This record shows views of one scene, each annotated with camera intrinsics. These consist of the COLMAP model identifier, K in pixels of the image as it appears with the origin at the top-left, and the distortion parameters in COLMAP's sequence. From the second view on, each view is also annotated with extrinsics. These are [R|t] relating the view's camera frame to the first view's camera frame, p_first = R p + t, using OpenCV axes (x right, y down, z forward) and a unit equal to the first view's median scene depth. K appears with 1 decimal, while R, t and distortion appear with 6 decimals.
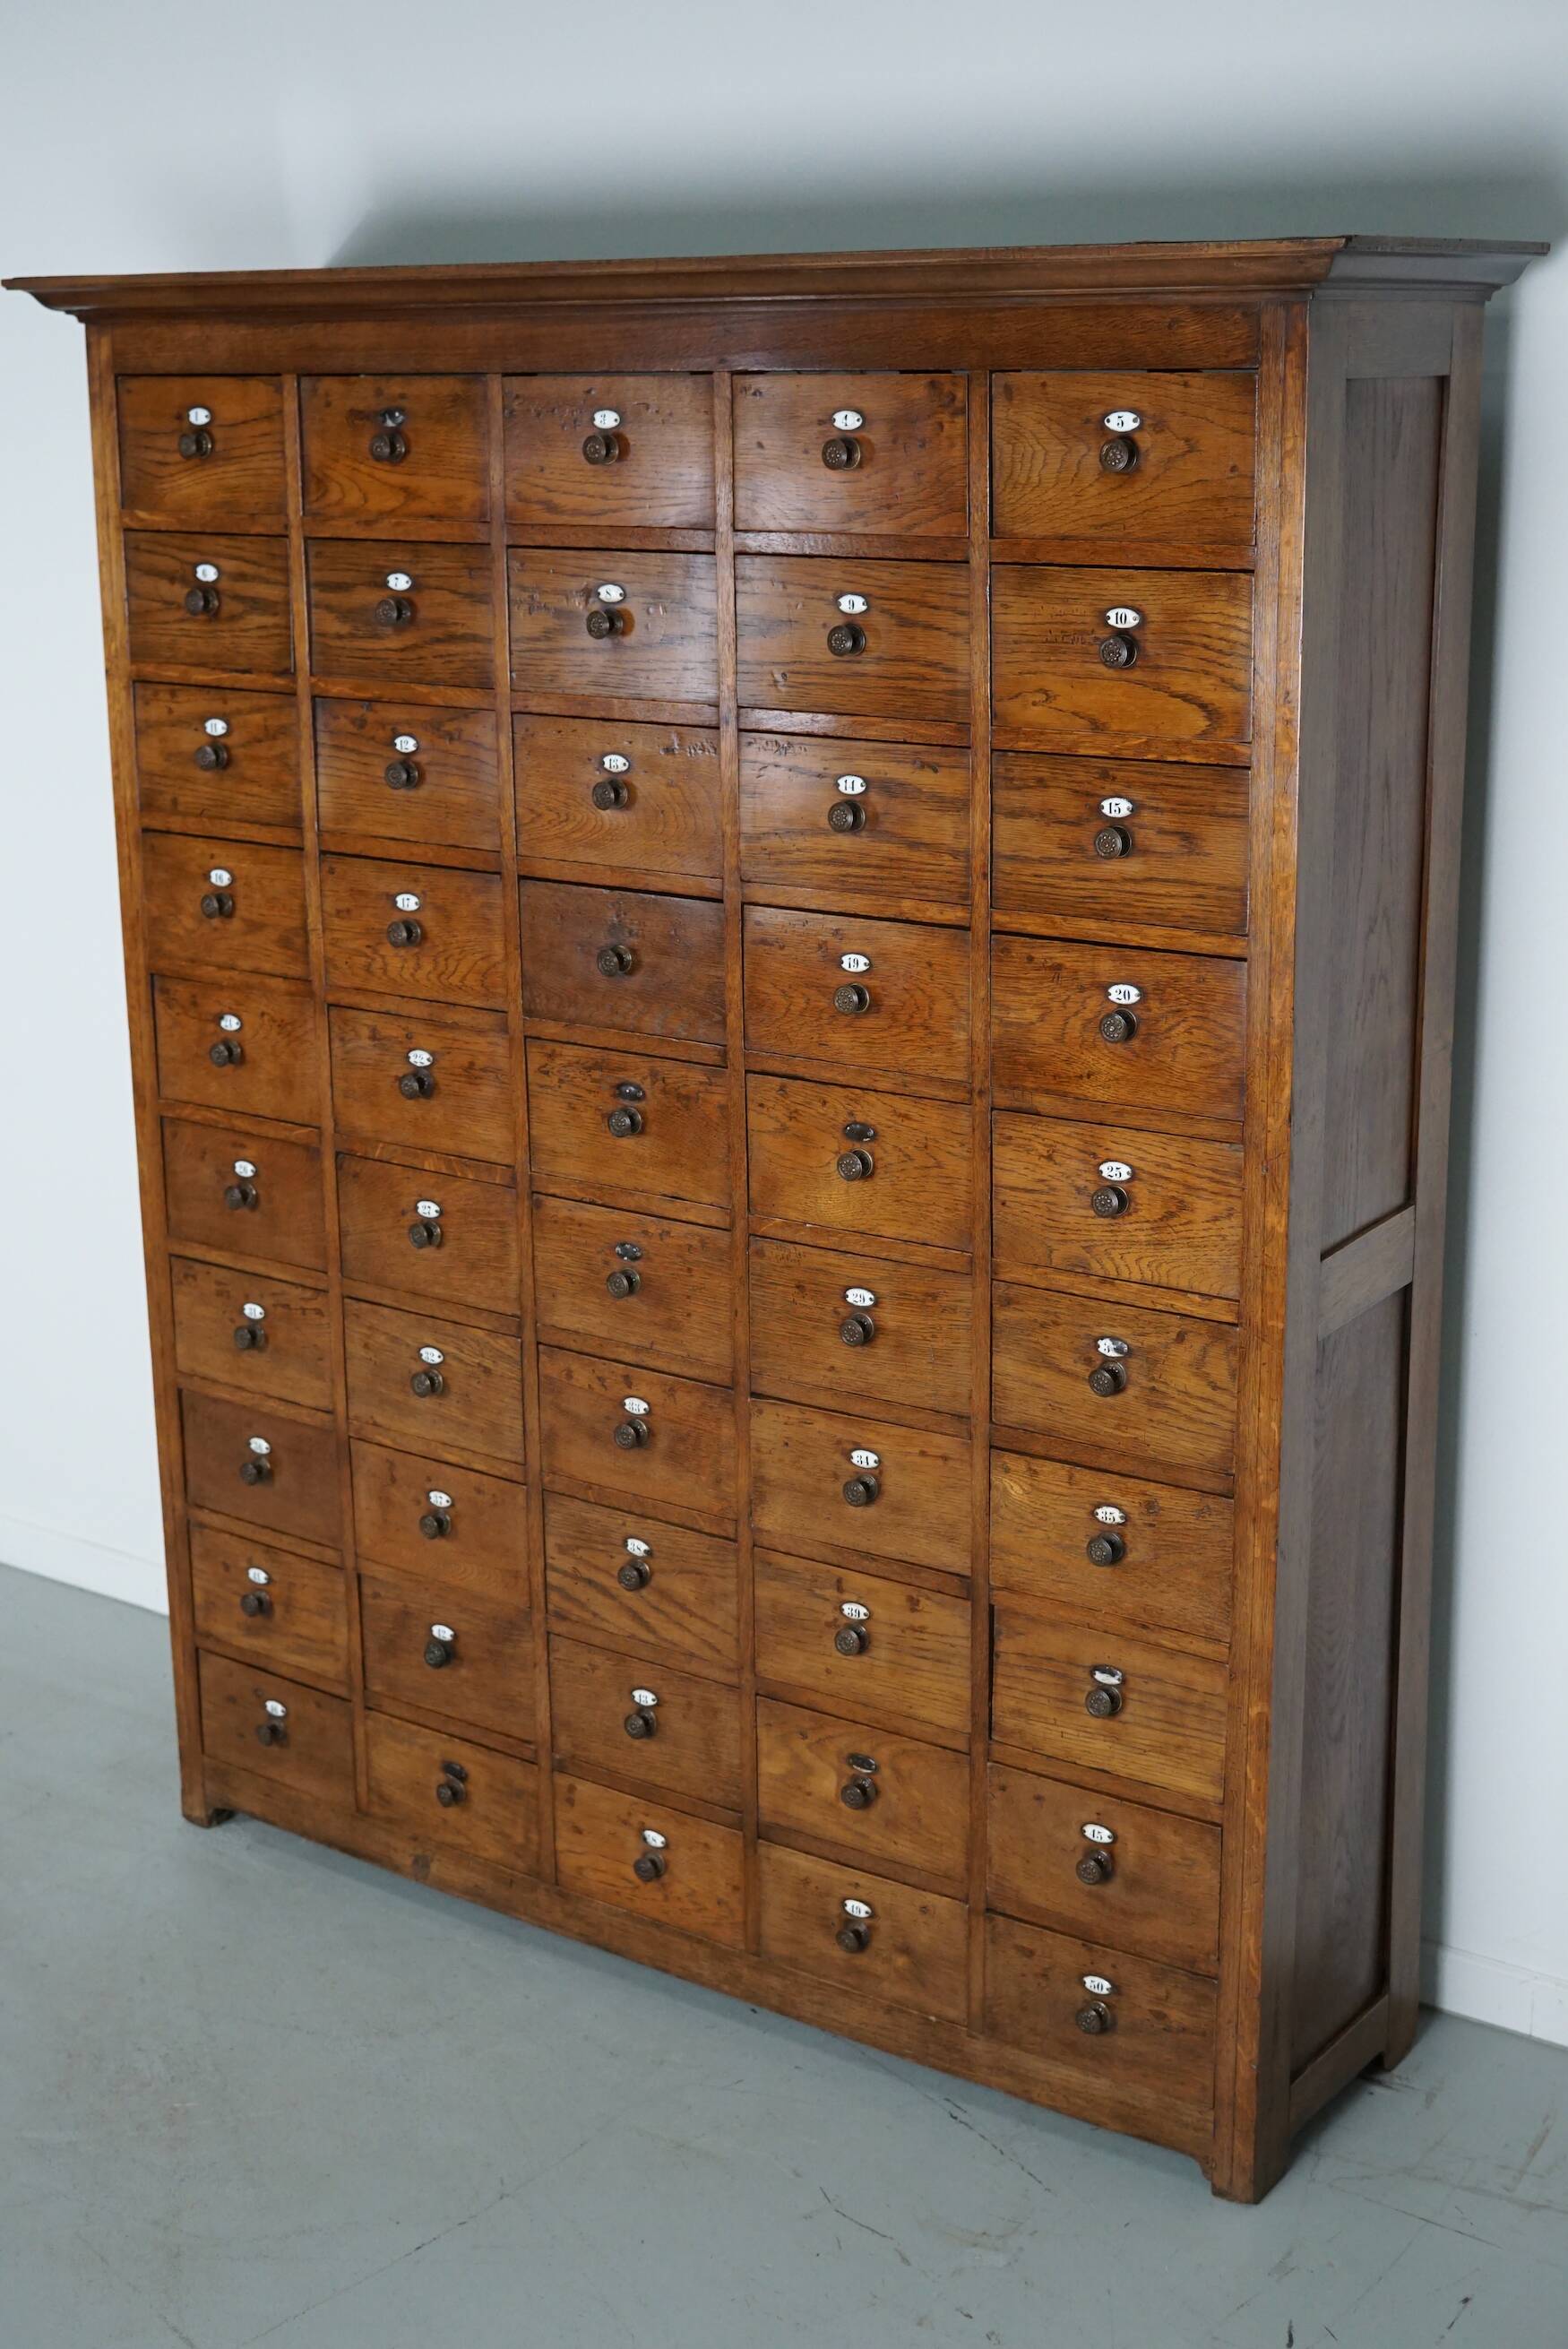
lens RADIAL K [[3025.2, 0, 794.4], [0, 3025.2, 1171.7], [0, 0, 1]] dist [-0.146773, 0.308445]
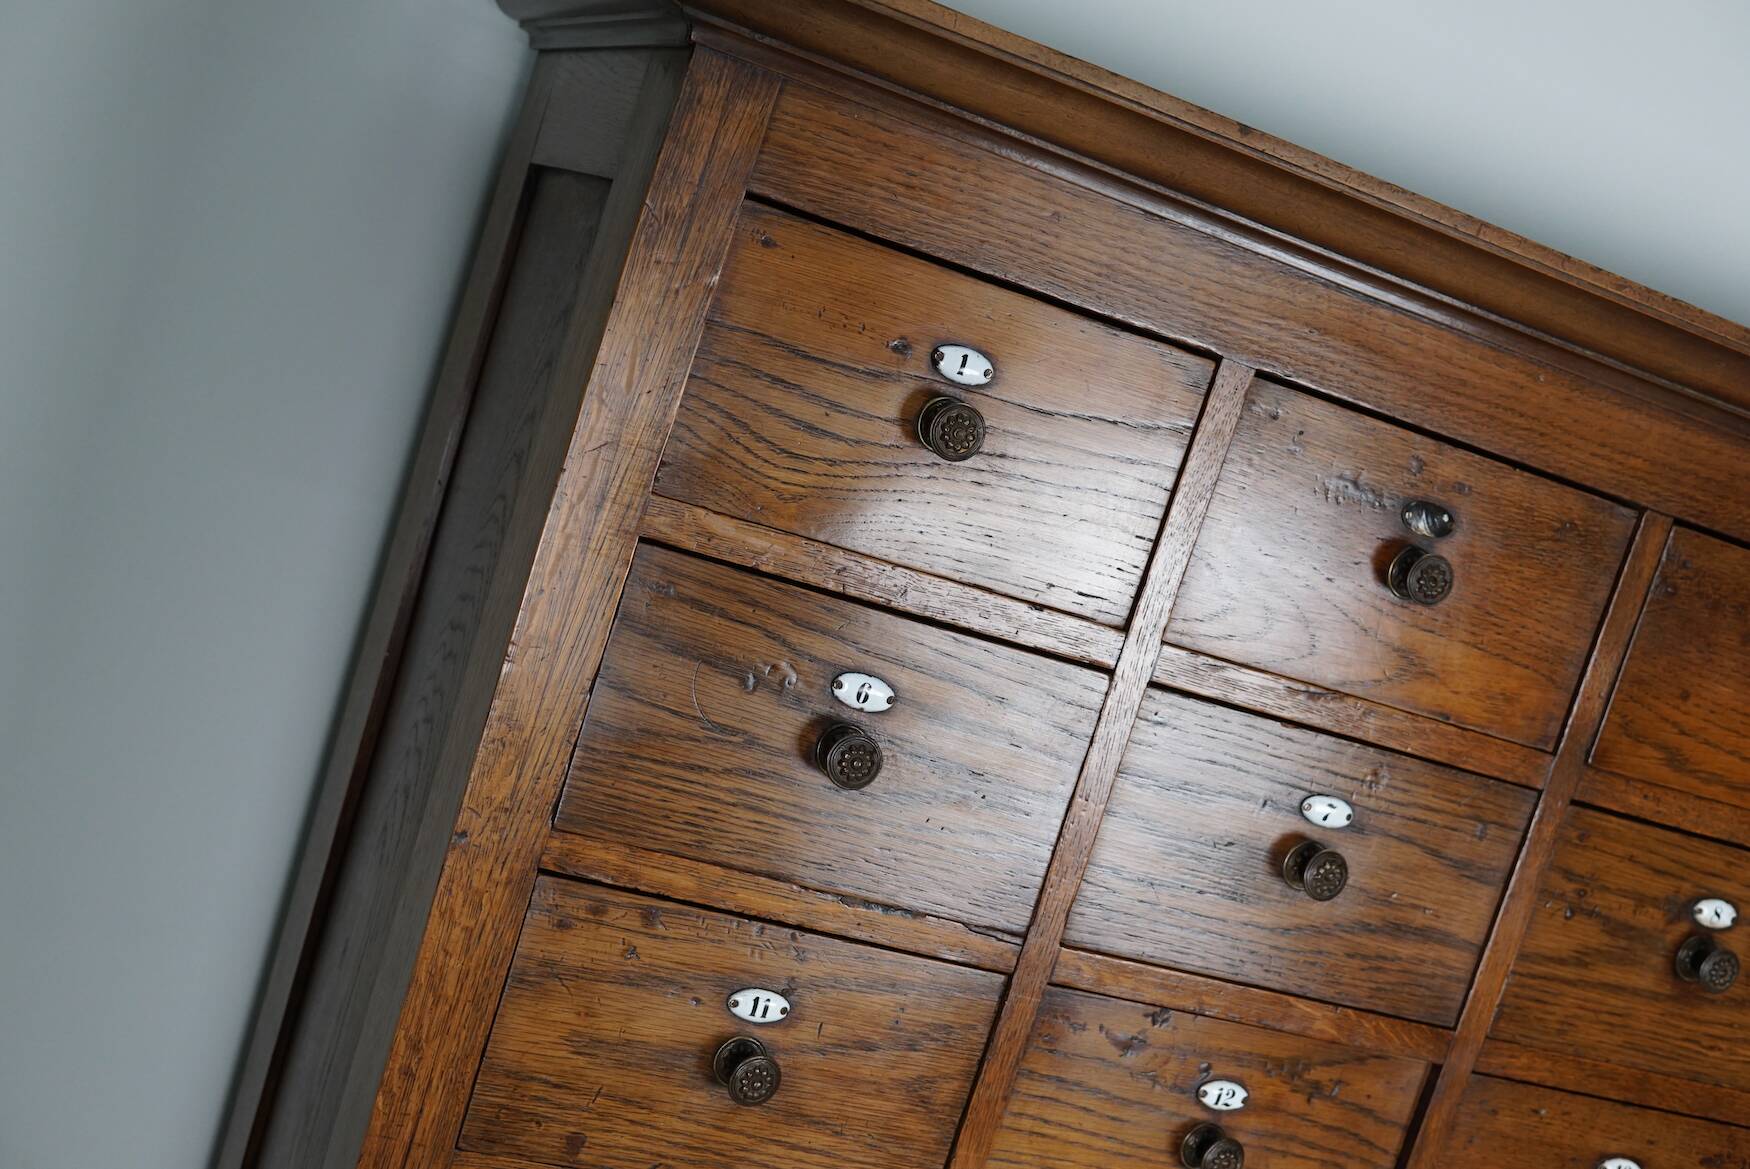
lens RADIAL K [[2254.0, 0, 865.1], [0, 2254.0, 588.8], [0, 0, 1]] dist [-0.146773, 0.308445]
pose [[0.543408, 0.082399, 0.835415, -0.513823], [-0.094771, 0.994831, -0.036477, -0.217000], [-0.834102, -0.059352, 0.548408, 0.870765]]
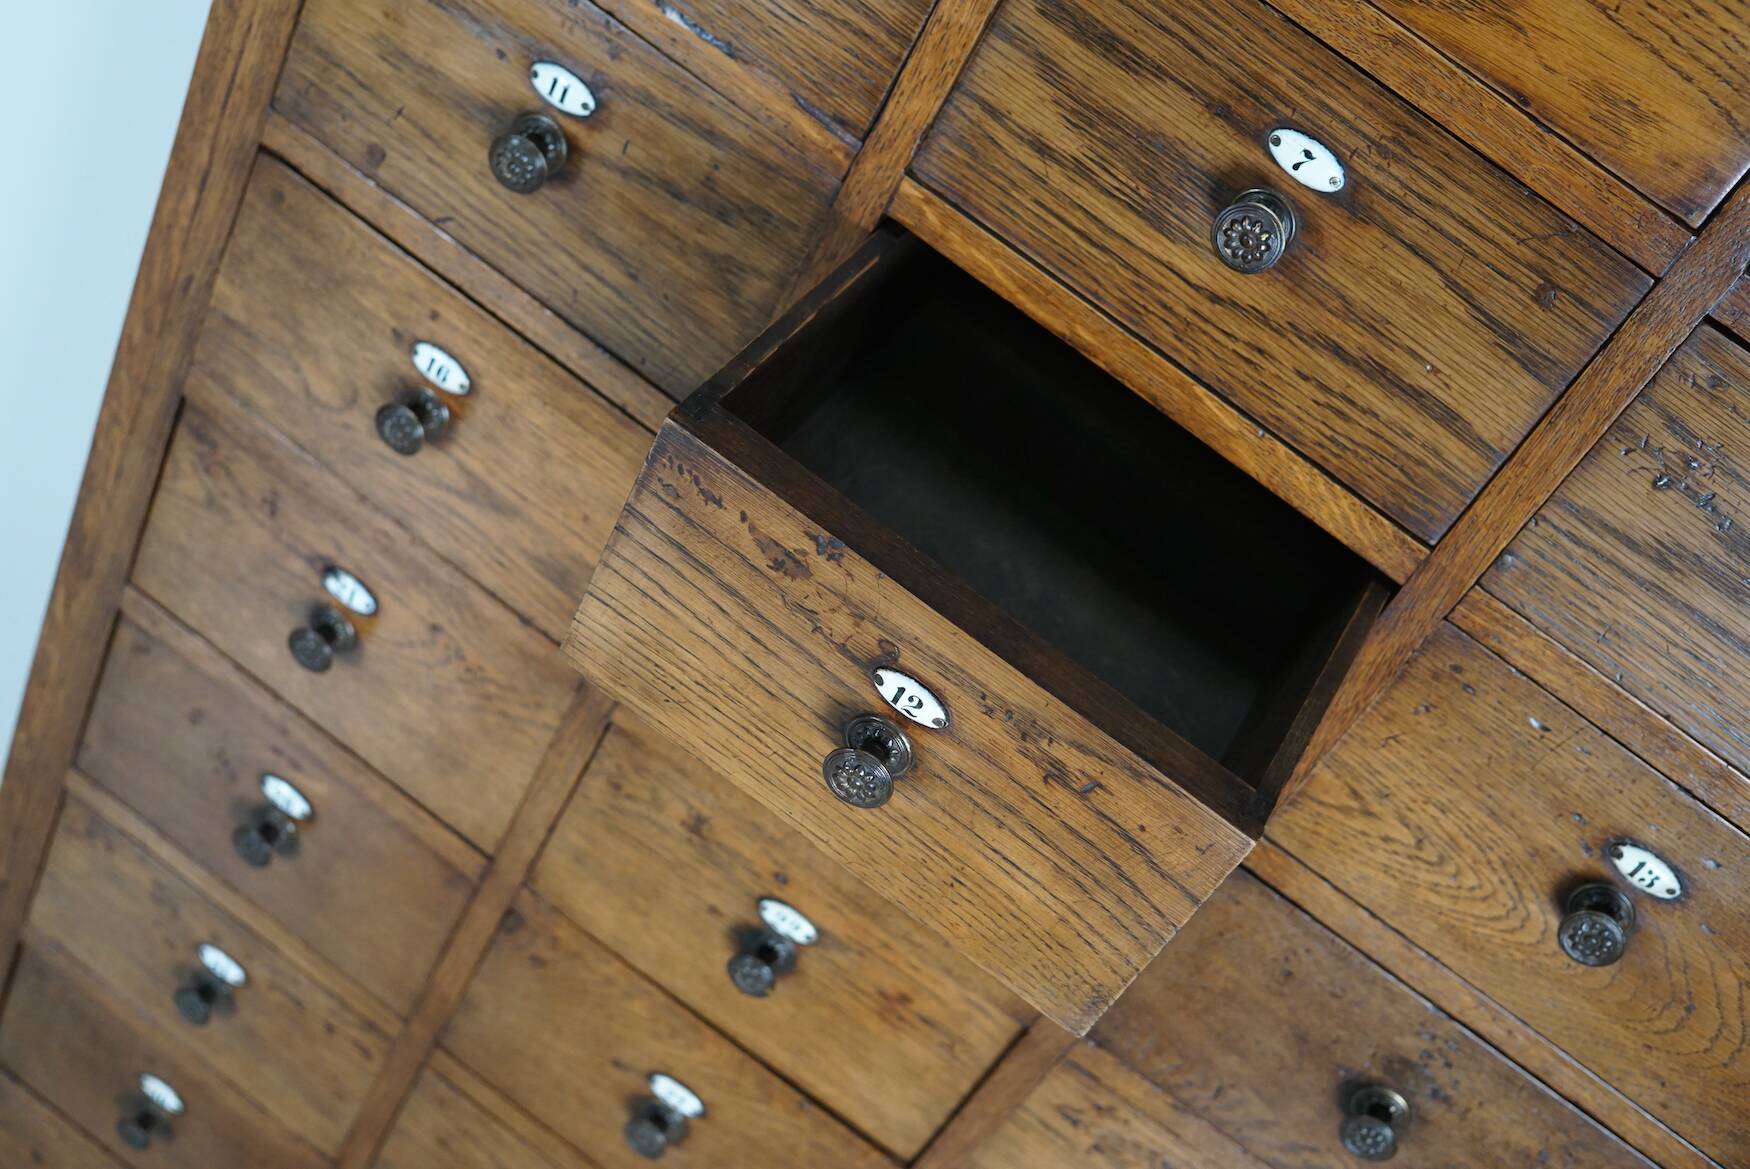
lens RADIAL K [[2273.0, 0, 870.7], [0, 2273.0, 599.4], [0, 0, 1]] dist [-0.152492, 0.342084]
pose [[0.897863, 0.203729, 0.390302, -0.279474], [-0.374027, 0.820616, 0.432080, -0.255279], [-0.232261, -0.533932, 0.813001, 0.775960]]
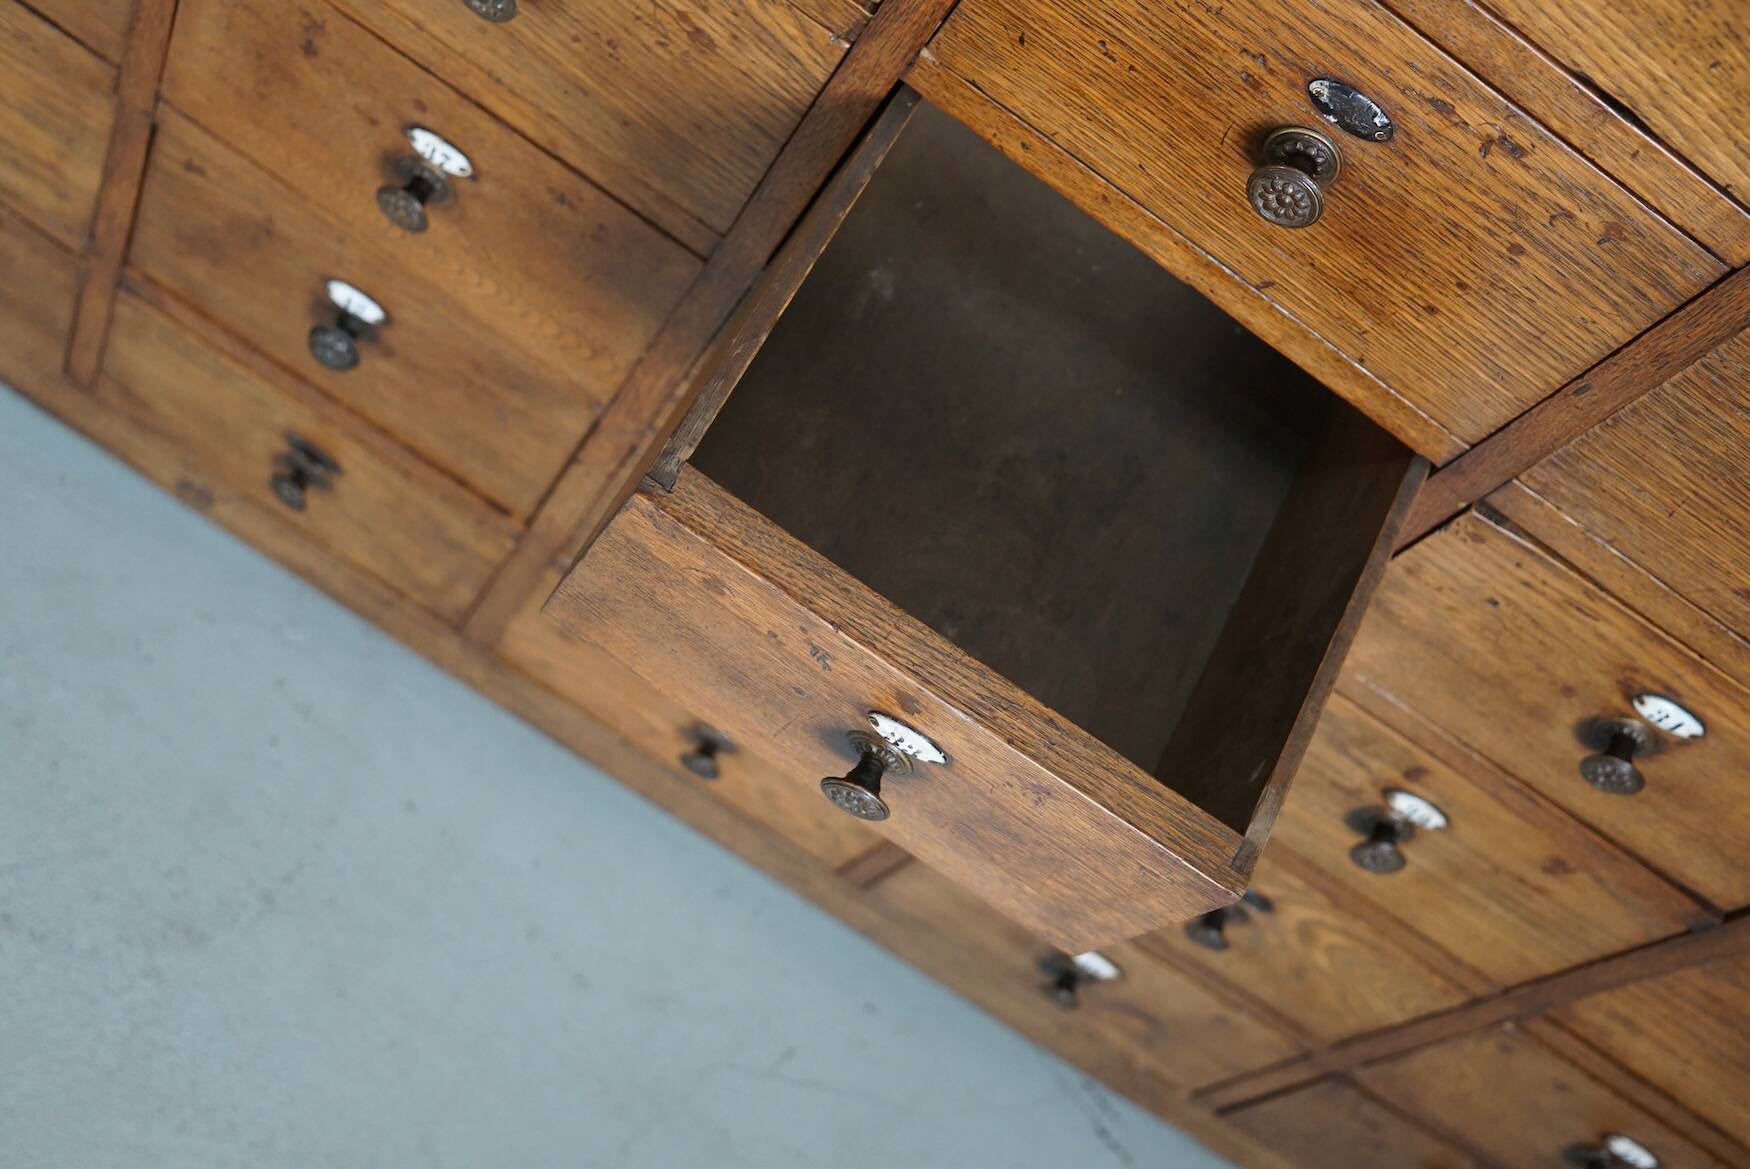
lens RADIAL K [[2273.0, 0, 870.7], [0, 2273.0, 599.4], [0, 0, 1]] dist [-0.152492, 0.342084]
pose [[0.908982, 0.013285, 0.416623, -0.208828], [-0.346336, 0.580254, 0.737127, -0.107779], [-0.231955, -0.814327, 0.532042, 0.857274]]
